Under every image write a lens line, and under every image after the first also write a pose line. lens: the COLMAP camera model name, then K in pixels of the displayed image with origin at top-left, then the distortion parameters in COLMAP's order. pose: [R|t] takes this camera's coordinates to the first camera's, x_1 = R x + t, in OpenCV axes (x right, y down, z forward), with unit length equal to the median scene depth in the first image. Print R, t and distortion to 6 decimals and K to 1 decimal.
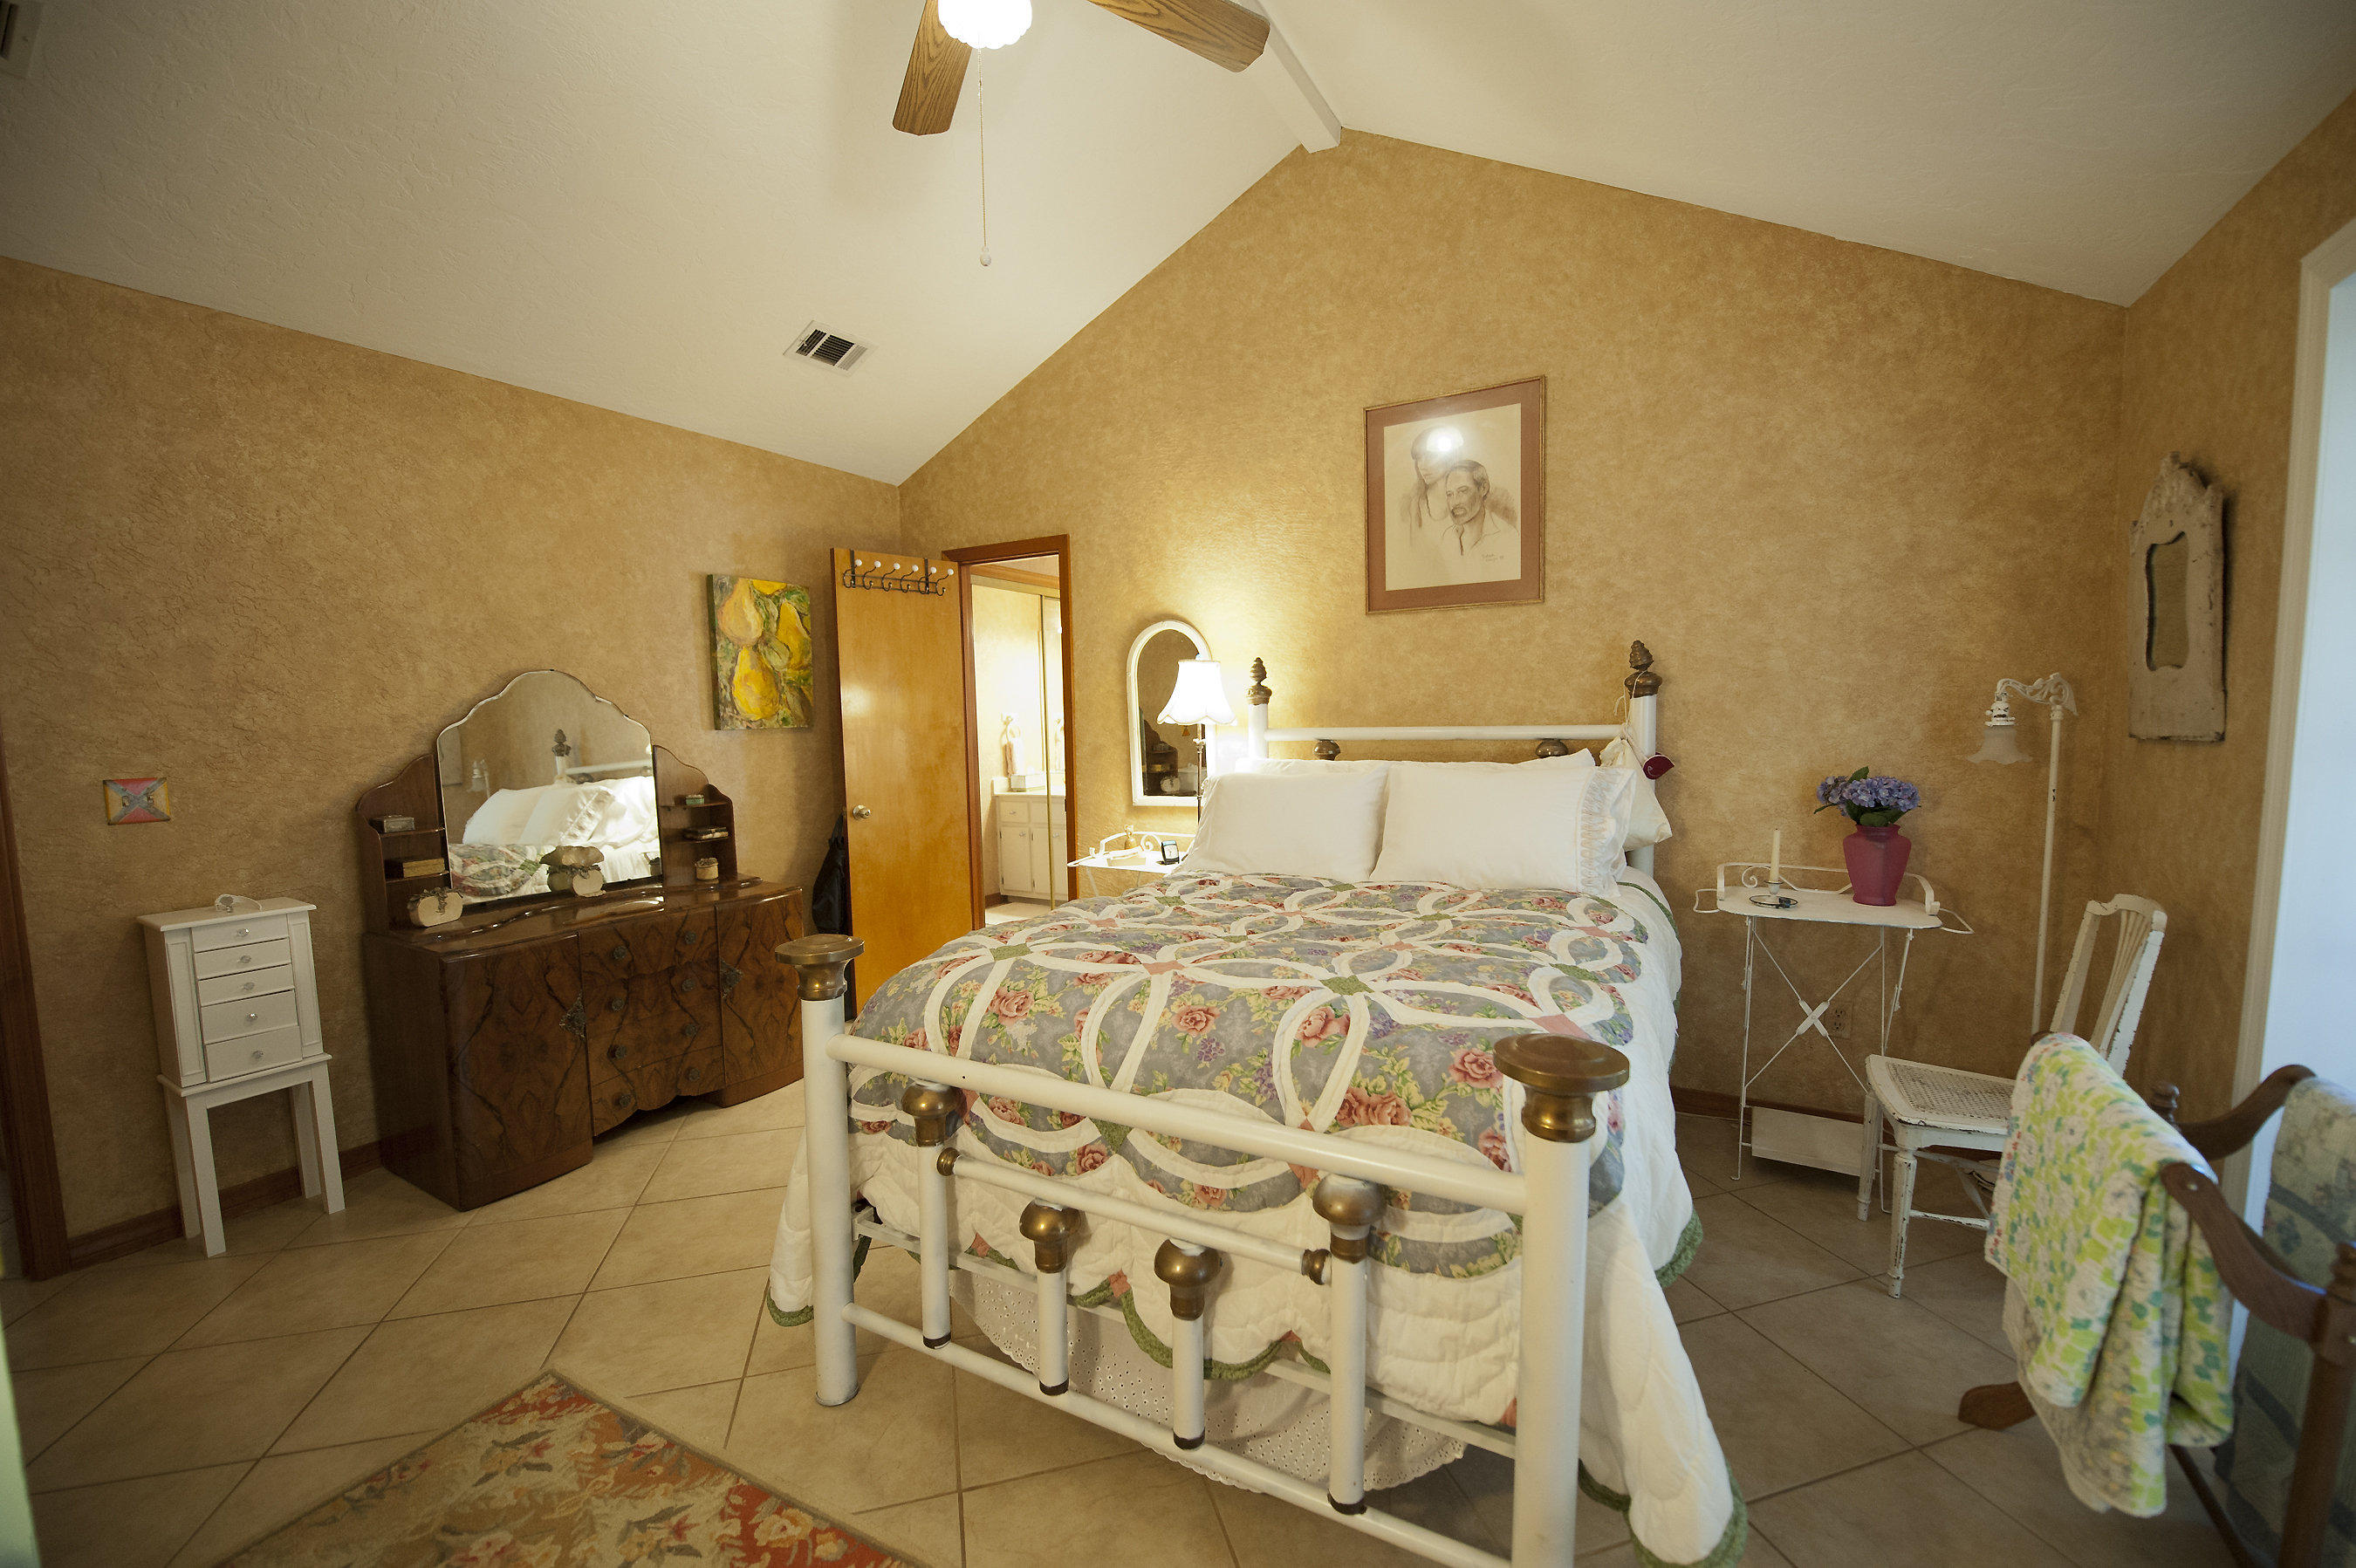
lens RADIAL K [[943.9, 0, 1185.9], [0, 943.9, 795.3], [0, 0, 1]] dist [-0.016803, -0.000838]
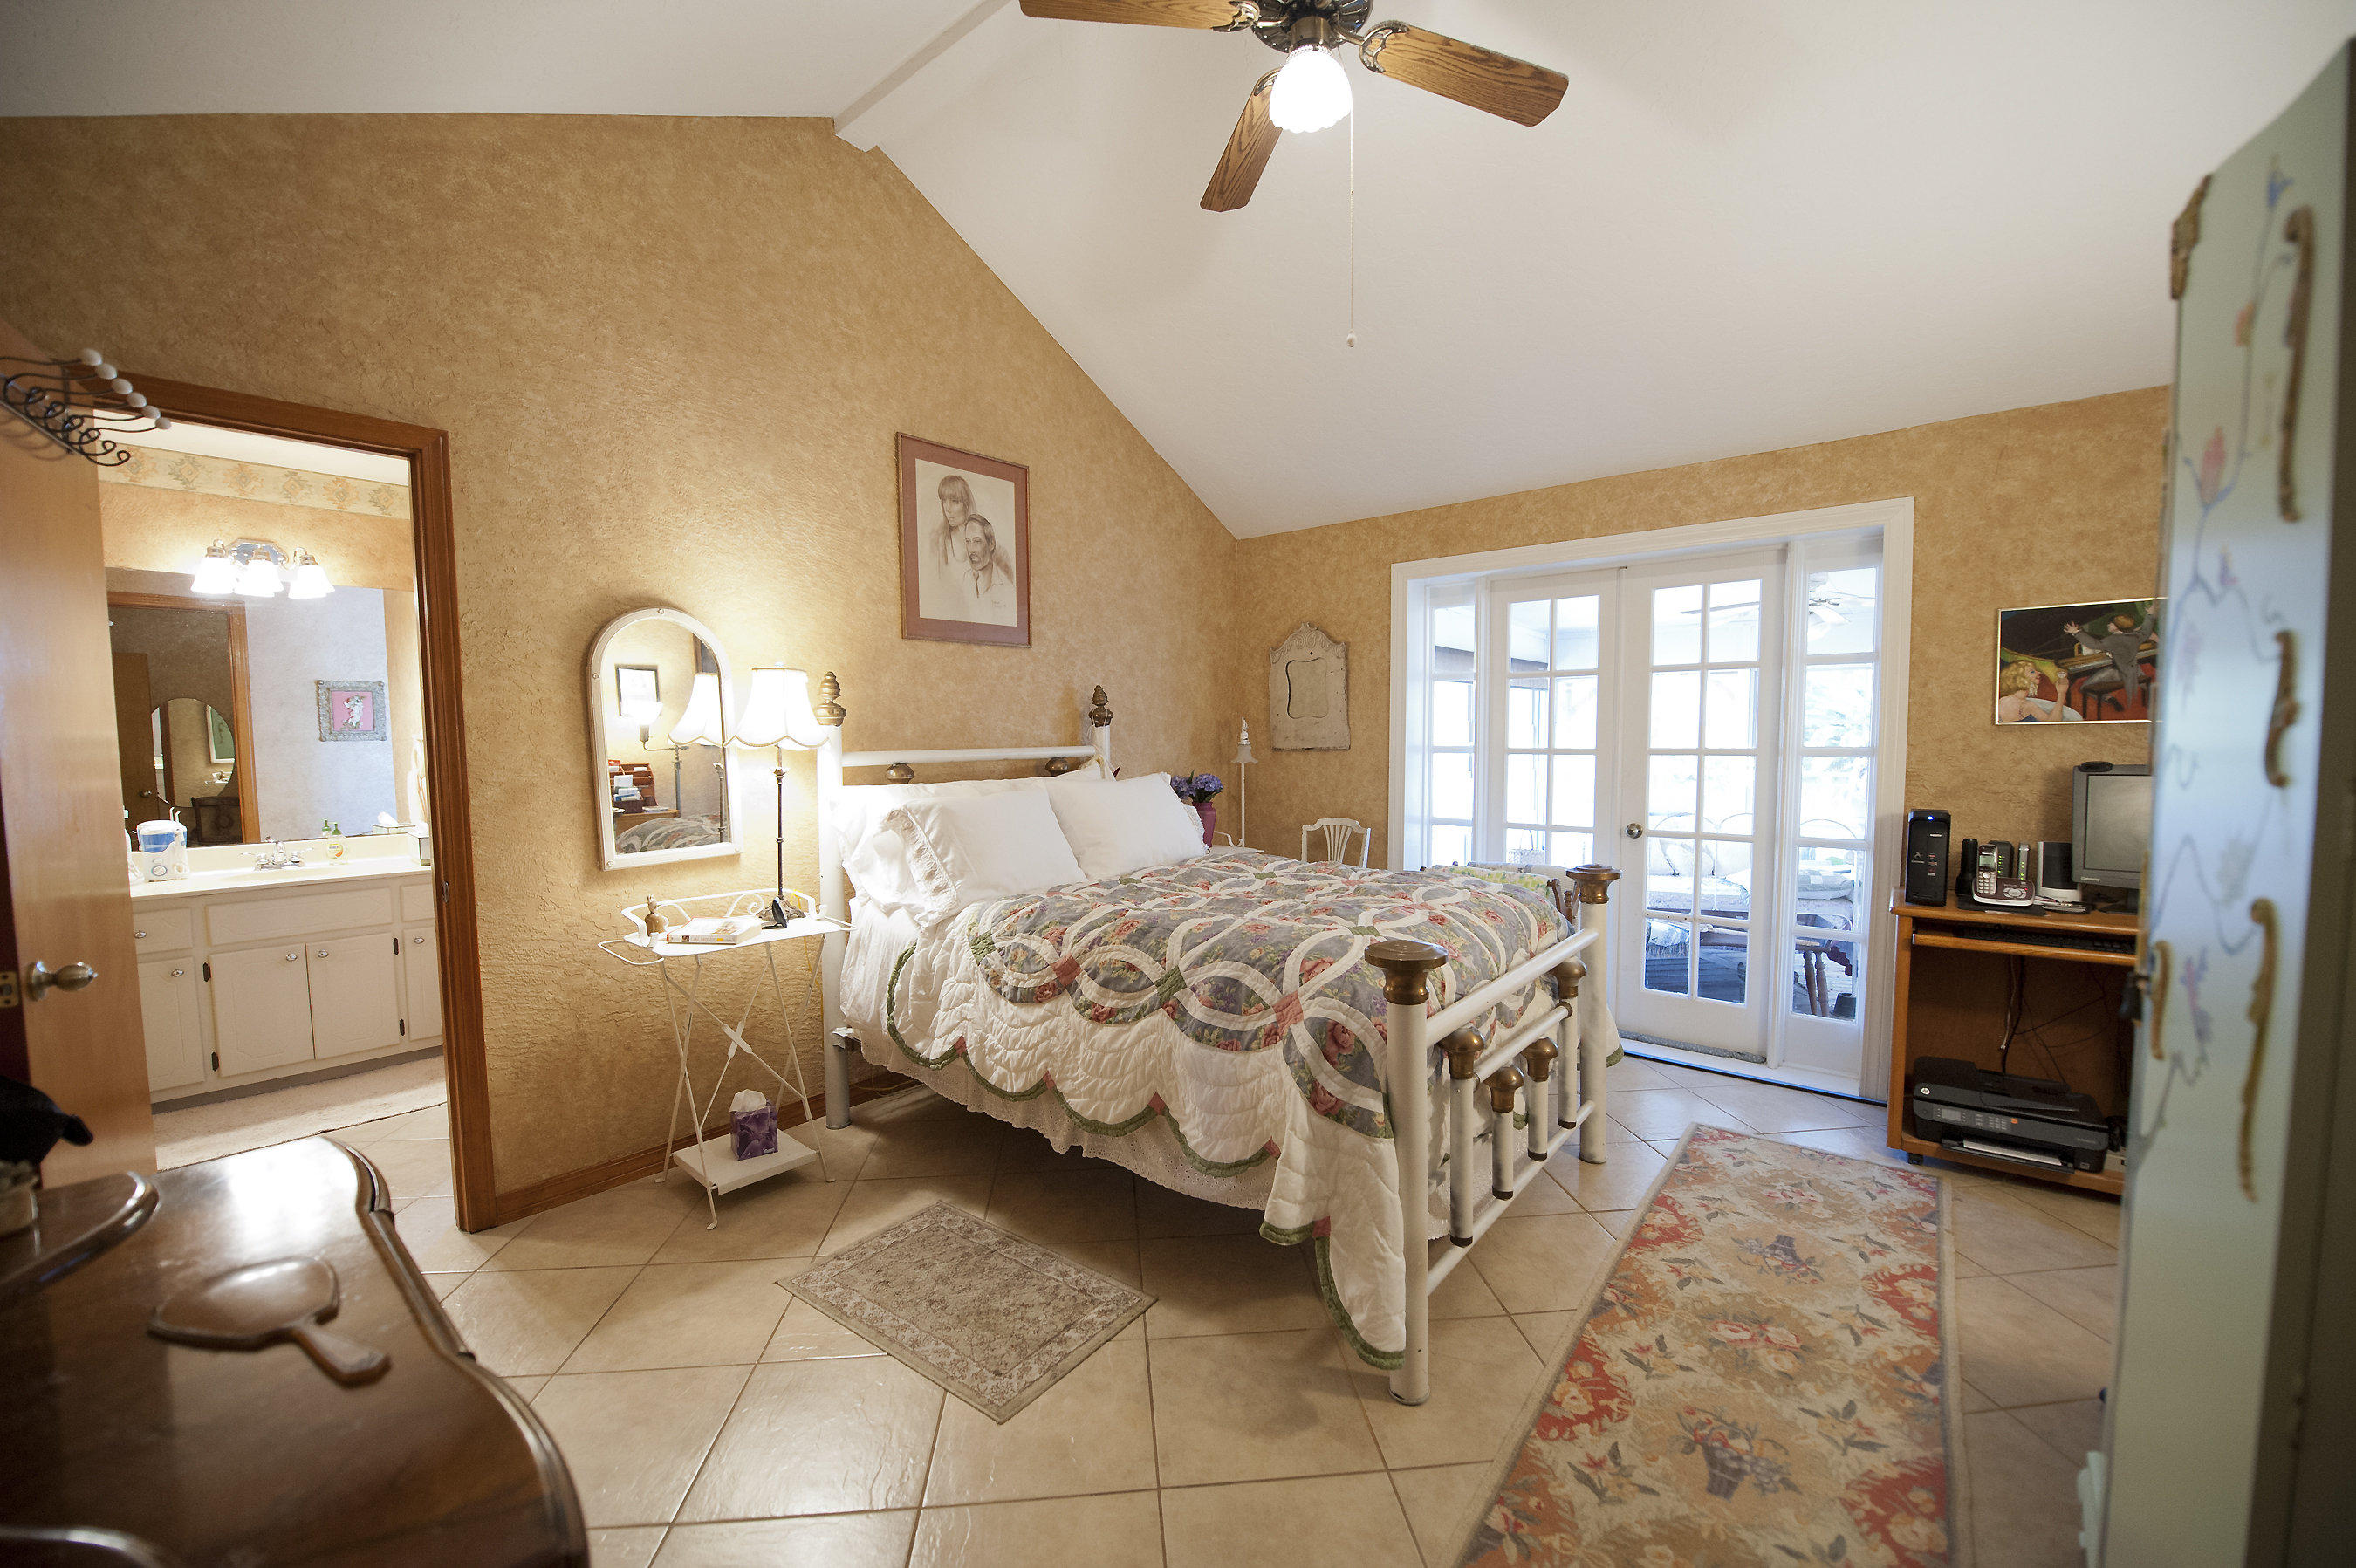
lens RADIAL K [[943.9, 0, 1185.9], [0, 943.9, 795.3], [0, 0, 1]] dist [-0.016803, -0.000838]
pose [[0.174542, -0.050633, 0.983347, -0.789746], [0.088684, 0.995426, 0.035514, -0.036598], [-0.980648, 0.081009, 0.178234, 0.573381]]
